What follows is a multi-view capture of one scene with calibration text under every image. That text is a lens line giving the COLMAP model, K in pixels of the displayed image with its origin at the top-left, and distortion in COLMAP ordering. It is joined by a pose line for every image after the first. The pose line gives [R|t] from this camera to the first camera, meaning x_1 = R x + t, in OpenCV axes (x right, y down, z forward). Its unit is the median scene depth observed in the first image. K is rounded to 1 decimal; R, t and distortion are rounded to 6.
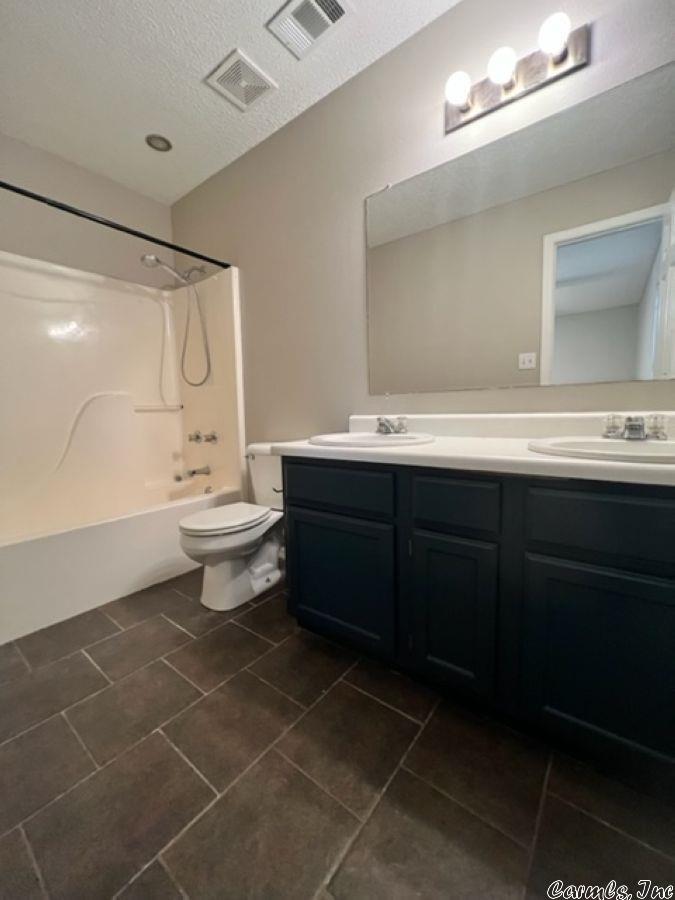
lens RADIAL K [[359.8, 0, 339.2], [0, 359.8, 448.6], [0, 0, 1]] dist [0.005801, 0.000175]
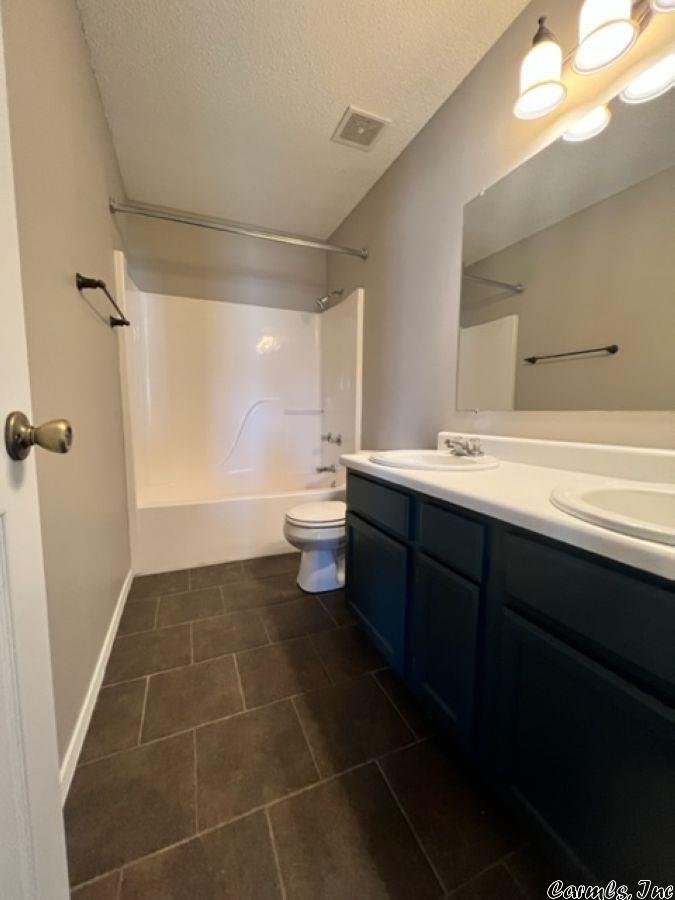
lens RADIAL K [[359.8, 0, 339.2], [0, 359.8, 448.6], [0, 0, 1]] dist [0.005801, 0.000175]
pose [[0.893696, 0.082111, -0.441095, 0.240084], [-0.081288, 0.996474, 0.020800, -0.046384], [0.441248, 0.017267, 0.897219, -0.011378]]
